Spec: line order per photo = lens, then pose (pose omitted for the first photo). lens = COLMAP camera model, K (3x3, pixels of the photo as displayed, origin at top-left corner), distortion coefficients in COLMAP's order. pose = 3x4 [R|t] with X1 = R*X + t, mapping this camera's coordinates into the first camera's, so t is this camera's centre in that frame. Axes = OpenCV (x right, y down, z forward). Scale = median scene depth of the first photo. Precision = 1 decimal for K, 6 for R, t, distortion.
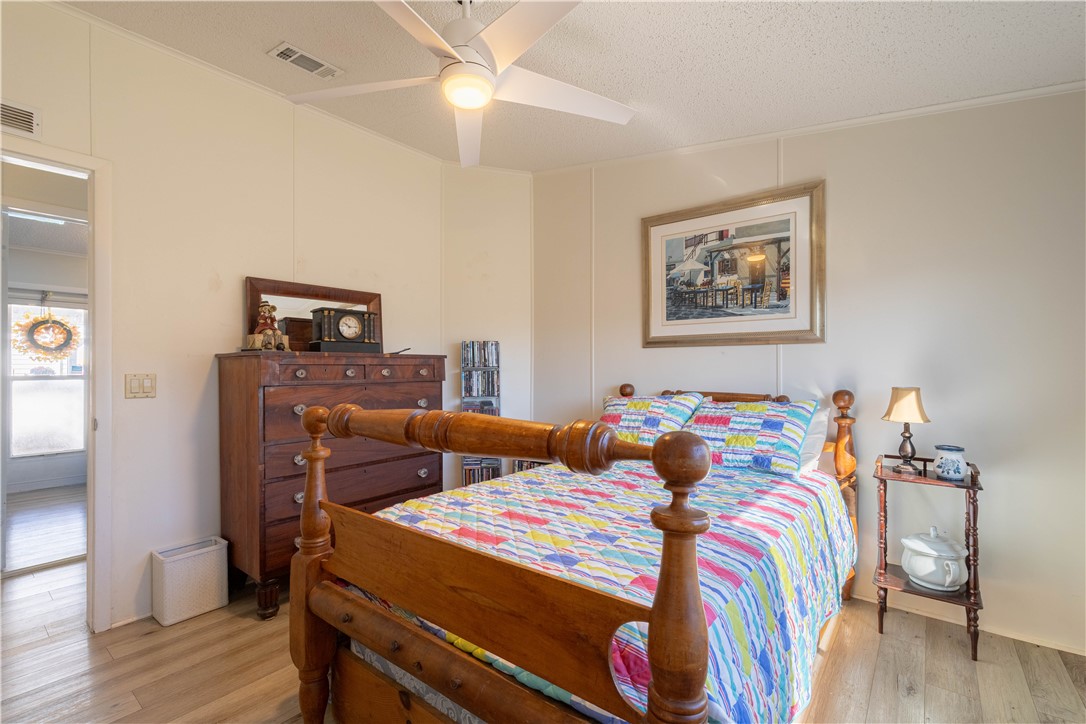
lens RADIAL K [[487.0, 0, 543.4], [0, 487.0, 363.7], [0, 0, 1]] dist [0.010254, -0.001765]
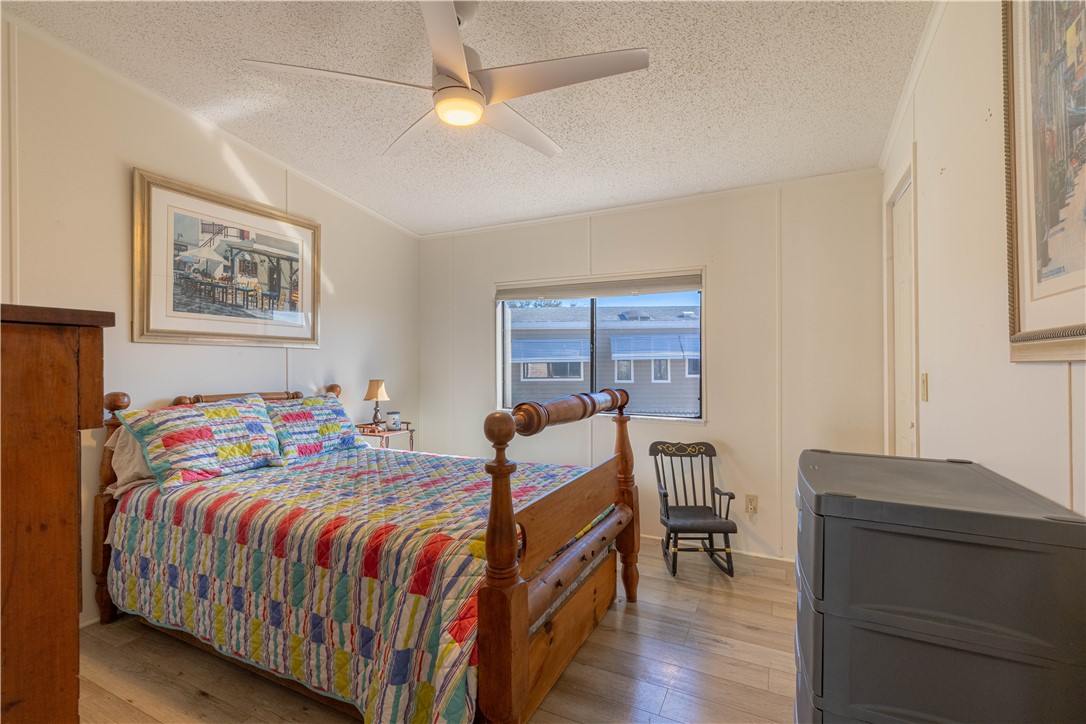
lens RADIAL K [[487.0, 0, 543.2], [0, 487.0, 361.3], [0, 0, 1]] dist [0.010254, -0.001765]
pose [[-0.220313, 0.012060, 0.975355, -0.732497], [-0.000226, 0.999923, -0.012415, 0.005804], [-0.975429, -0.002955, -0.220293, 0.623476]]
